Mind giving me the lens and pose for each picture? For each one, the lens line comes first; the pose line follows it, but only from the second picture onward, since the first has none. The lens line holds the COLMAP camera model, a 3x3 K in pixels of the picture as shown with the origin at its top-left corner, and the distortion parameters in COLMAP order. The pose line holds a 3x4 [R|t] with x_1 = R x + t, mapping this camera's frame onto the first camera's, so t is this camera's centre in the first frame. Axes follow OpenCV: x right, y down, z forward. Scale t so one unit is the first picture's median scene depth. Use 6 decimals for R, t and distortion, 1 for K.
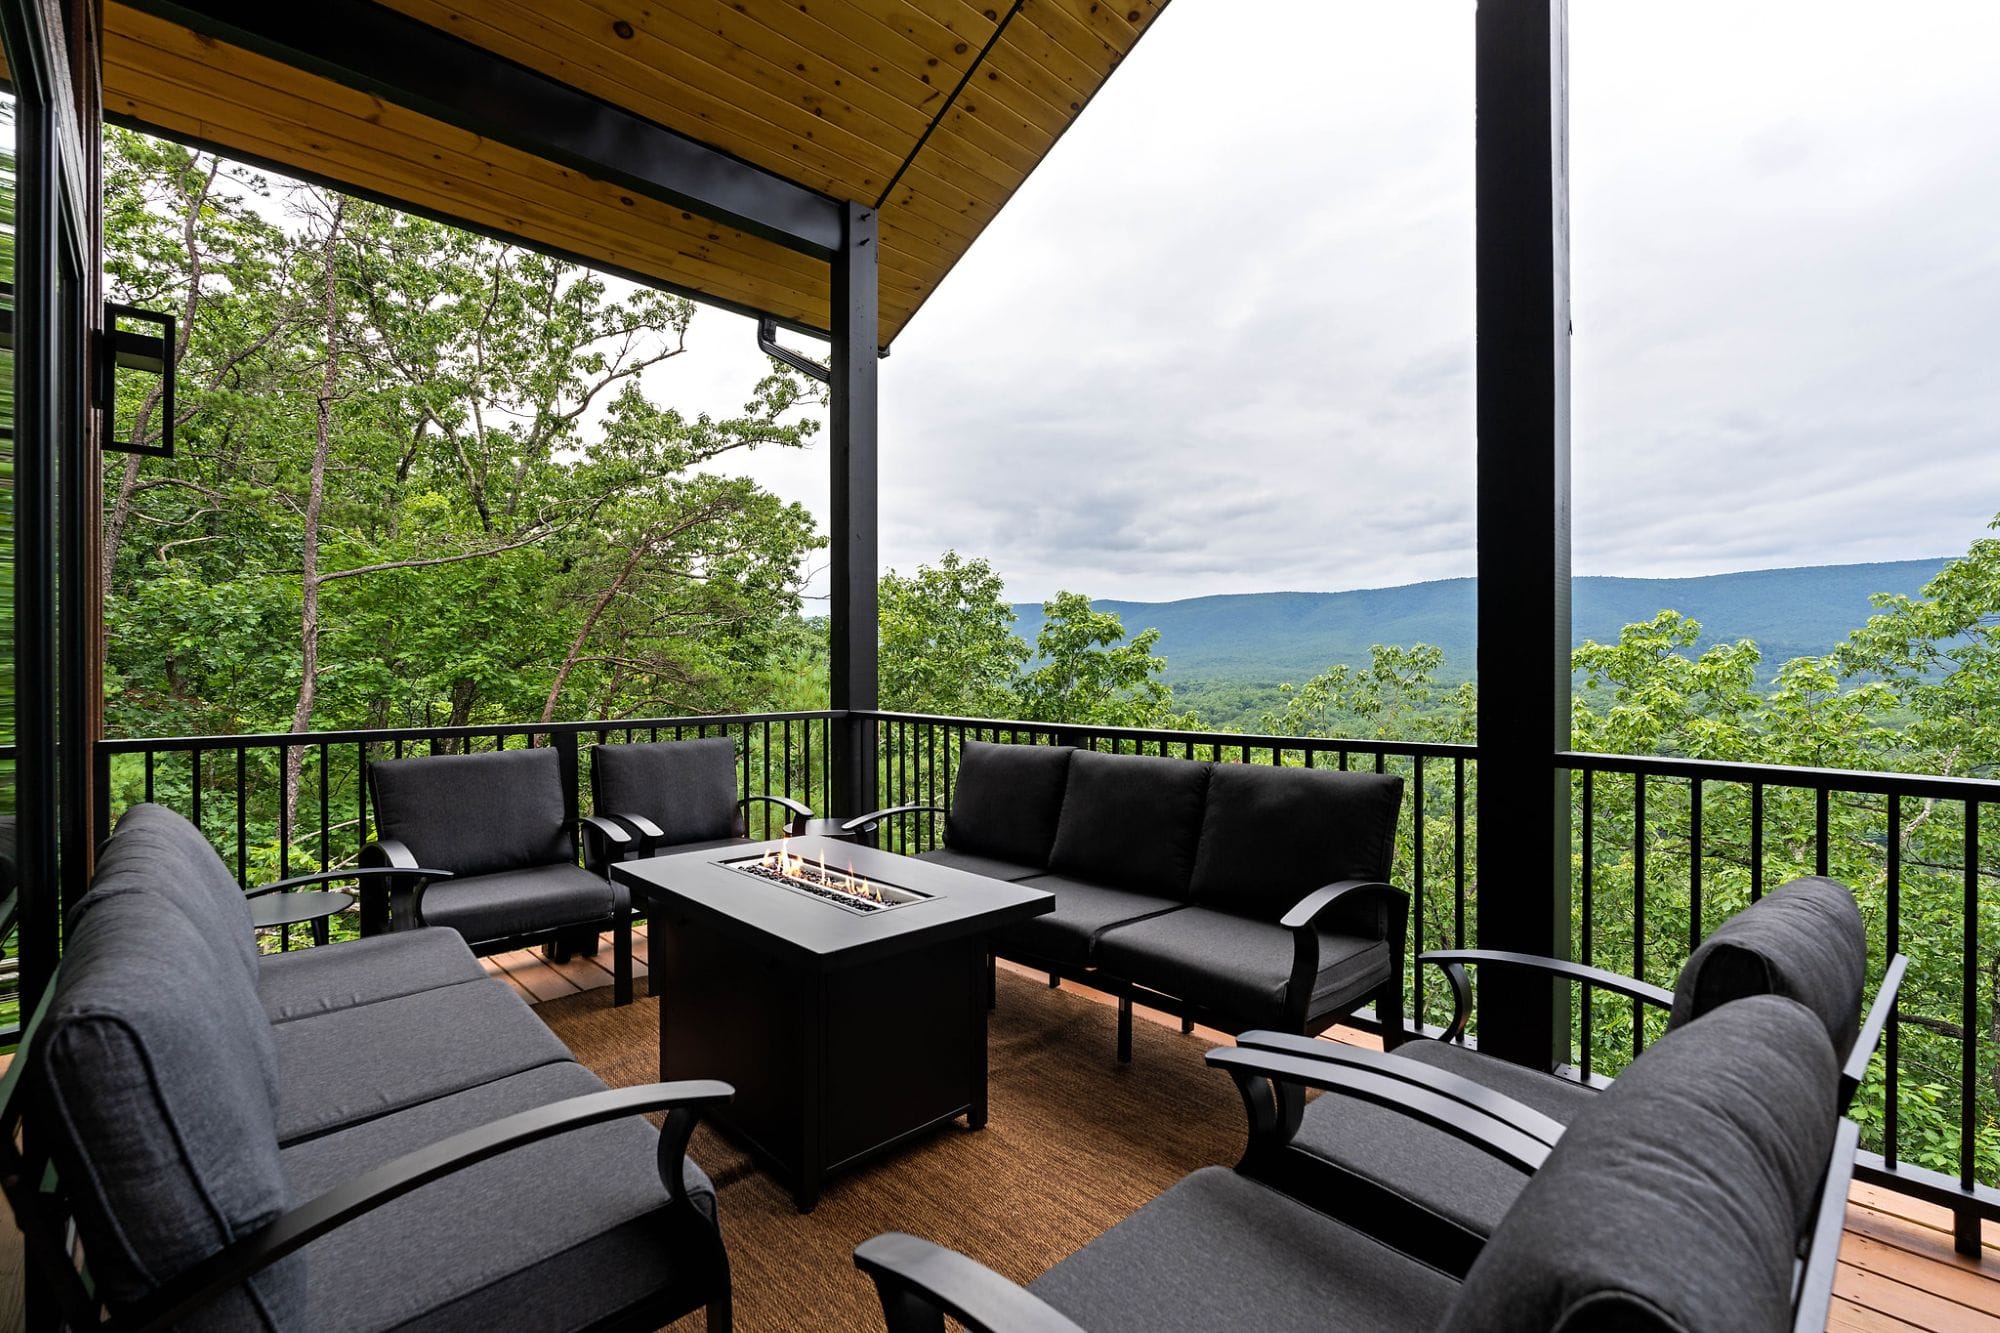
lens RADIAL K [[897.0, 0, 994.7], [0, 897.0, 664.7], [0, 0, 1]] dist [-0.001641, 0.000083]
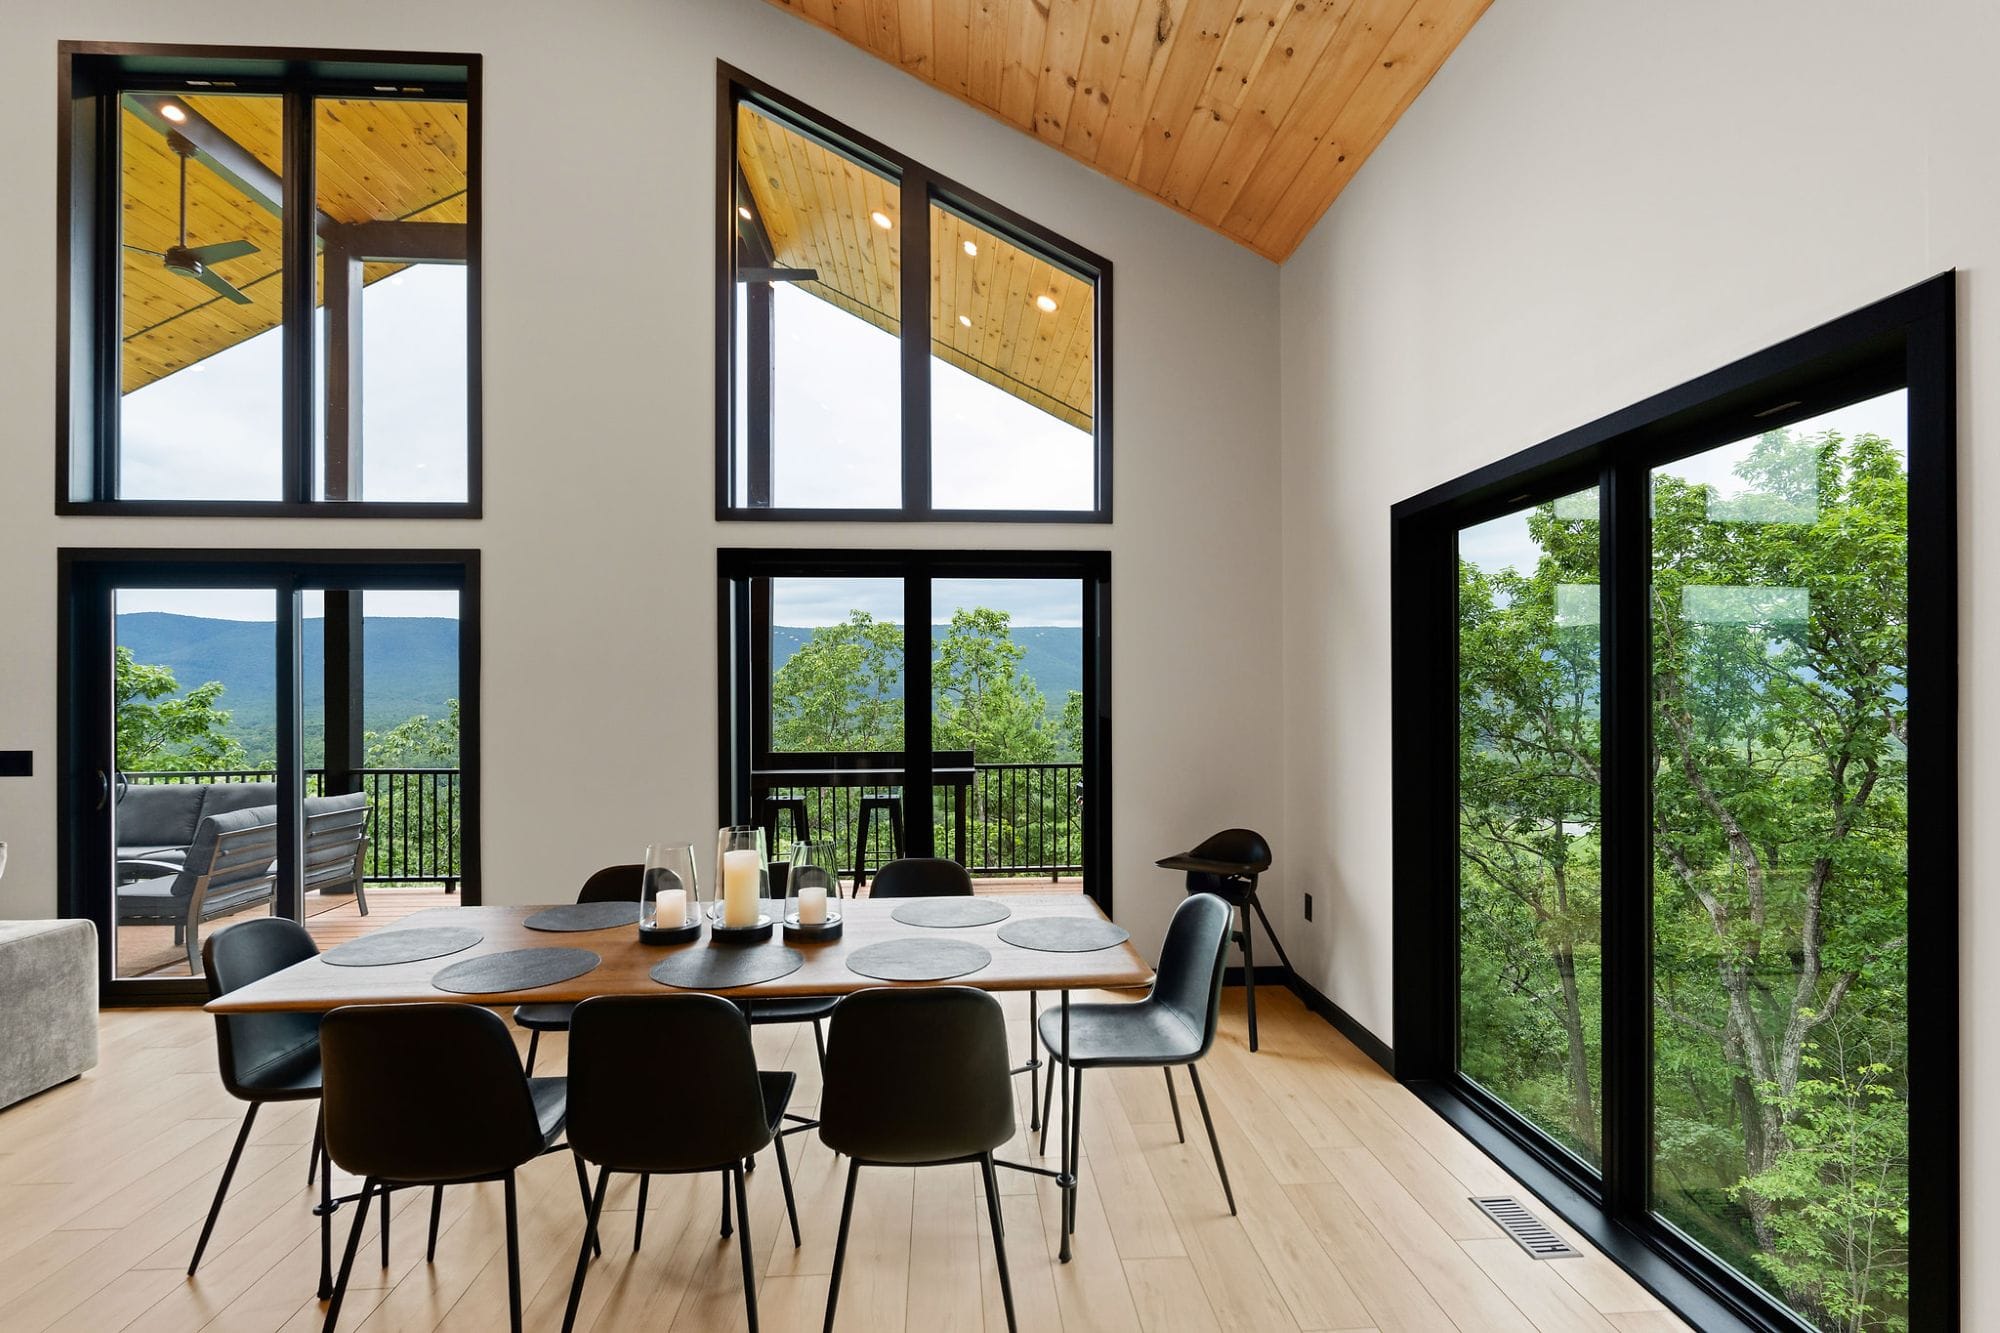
lens RADIAL K [[897.0, 0, 998.0], [0, 897.0, 685.8], [0, 0, 1]] dist [-0.001641, 0.000083]
pose [[0.640264, 0.007042, 0.768122, -0.039010], [0.006456, 0.999873, -0.014548, -0.016664], [-0.768128, 0.014273, 0.640138, -0.351292]]
